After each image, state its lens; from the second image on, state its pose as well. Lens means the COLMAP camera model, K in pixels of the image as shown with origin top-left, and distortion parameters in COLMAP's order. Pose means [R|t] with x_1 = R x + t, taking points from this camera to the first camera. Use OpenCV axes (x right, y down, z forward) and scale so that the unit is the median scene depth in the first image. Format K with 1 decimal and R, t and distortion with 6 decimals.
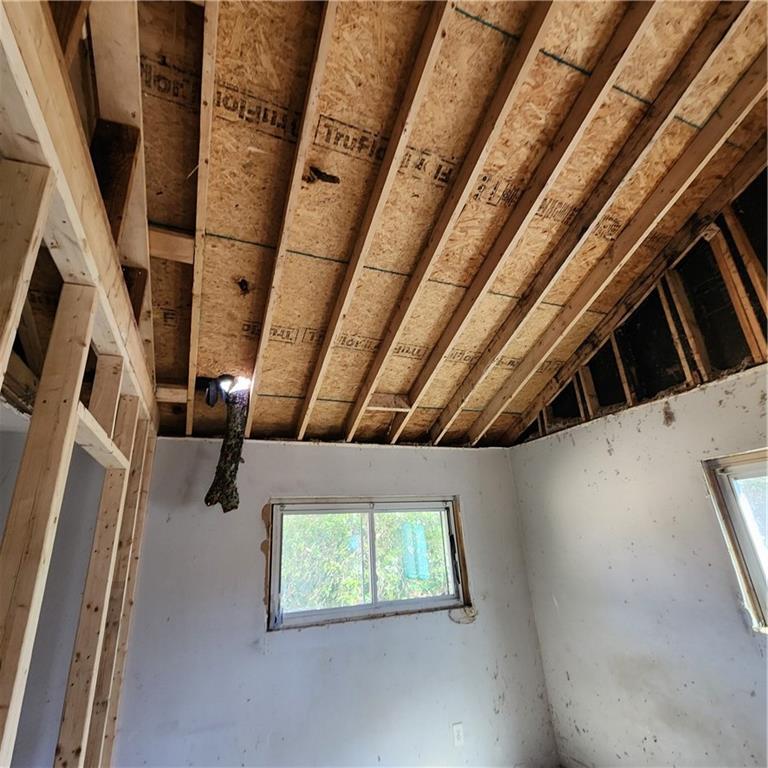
lens RADIAL K [[425.3, 0, 380.3], [0, 425.3, 376.3], [0, 0, 1]] dist [-0.002136, 0.000317]
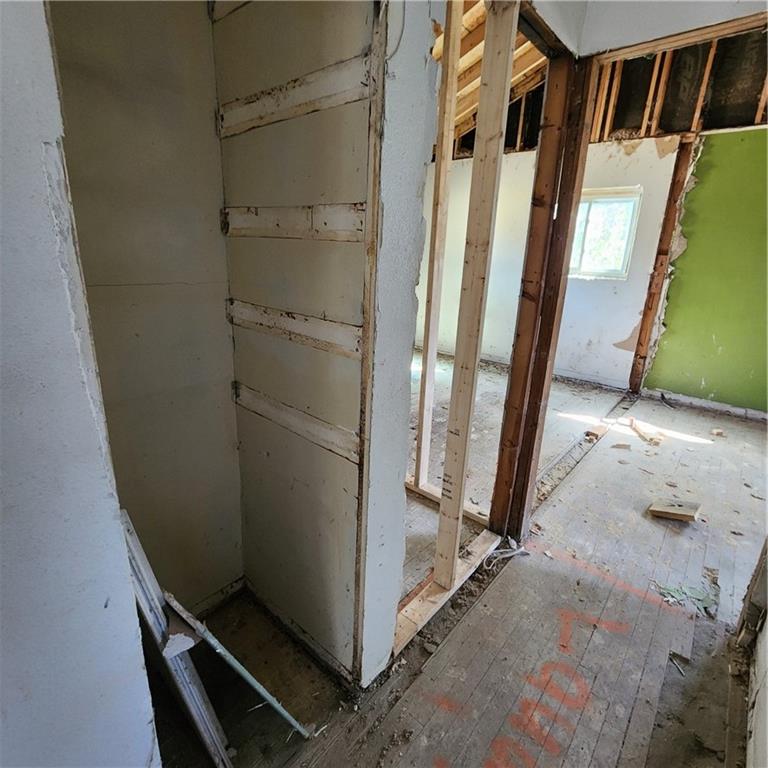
lens RADIAL K [[418.9, 0, 383.5], [0, 418.9, 374.8], [0, 0, 1]] dist [-0.003256, 0.000021]
pose [[0.885538, -0.046670, 0.462216, -0.558507], [-0.243879, 0.800120, 0.548025, 0.002344], [-0.395405, -0.598022, 0.697155, -0.366713]]
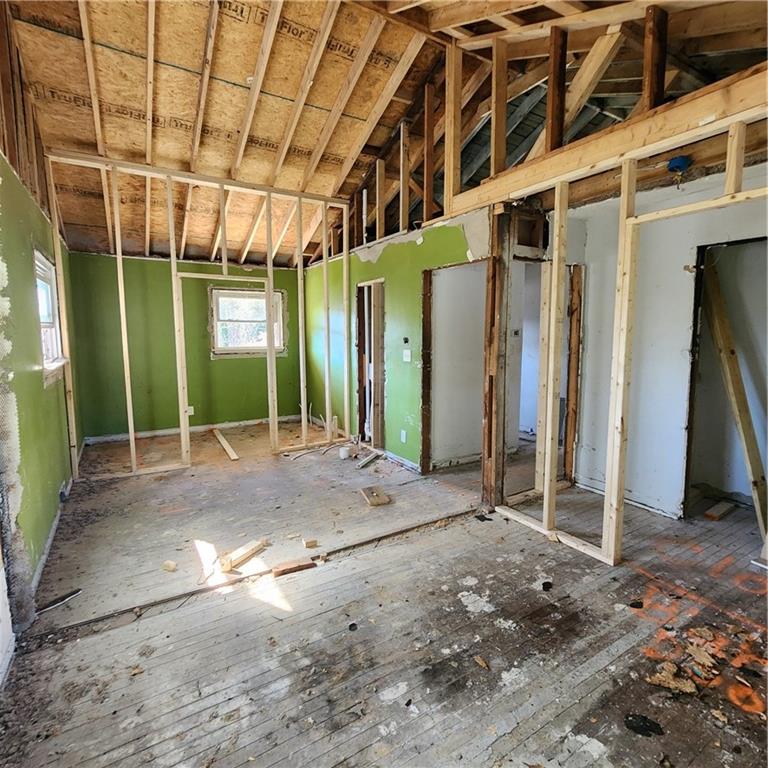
lens RADIAL K [[425.3, 0, 380.3], [0, 425.3, 376.3], [0, 0, 1]] dist [-0.002136, 0.000317]
pose [[-0.986342, 0.074637, -0.146832, 0.301259], [0.109376, 0.963319, -0.245058, 0.414315], [0.123155, -0.257771, -0.958325, 0.929745]]
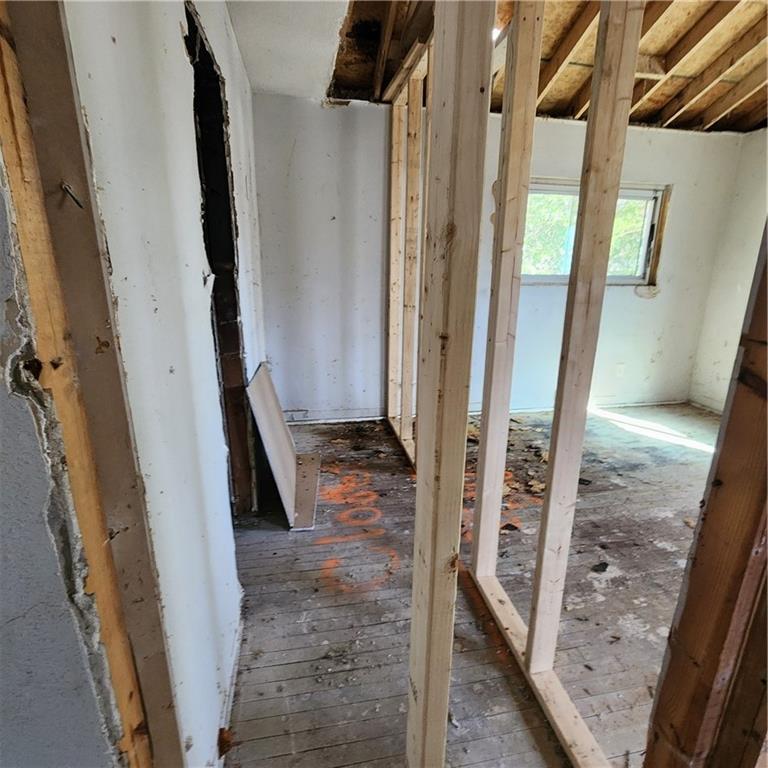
lens RADIAL K [[423.1, 0, 386.1], [0, 423.1, 375.0], [0, 0, 1]] dist [-0.002894, 0.000600]
pose [[0.978849, 0.114661, -0.169435, -0.282110], [0.008367, 0.805054, 0.593142, 0.052653], [0.204415, -0.582014, 0.787067, -0.190671]]
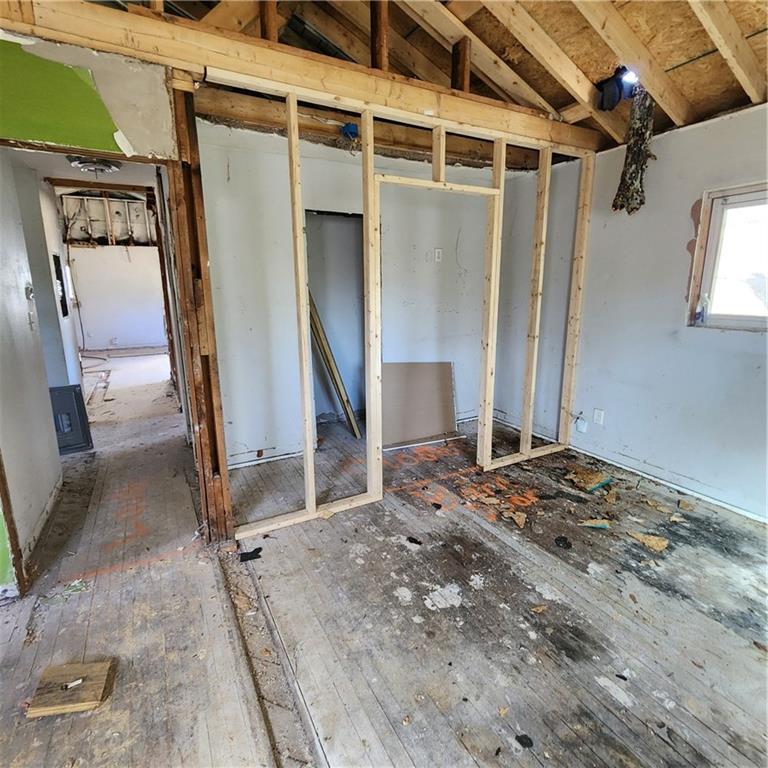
lens RADIAL K [[425.3, 0, 380.3], [0, 425.3, 376.3], [0, 0, 1]] dist [-0.002136, 0.000317]
pose [[0.110126, 0.255138, -0.960613, 0.566880], [0.358743, 0.891136, 0.277812, 0.134208], [0.926917, -0.375207, 0.006608, 0.221634]]
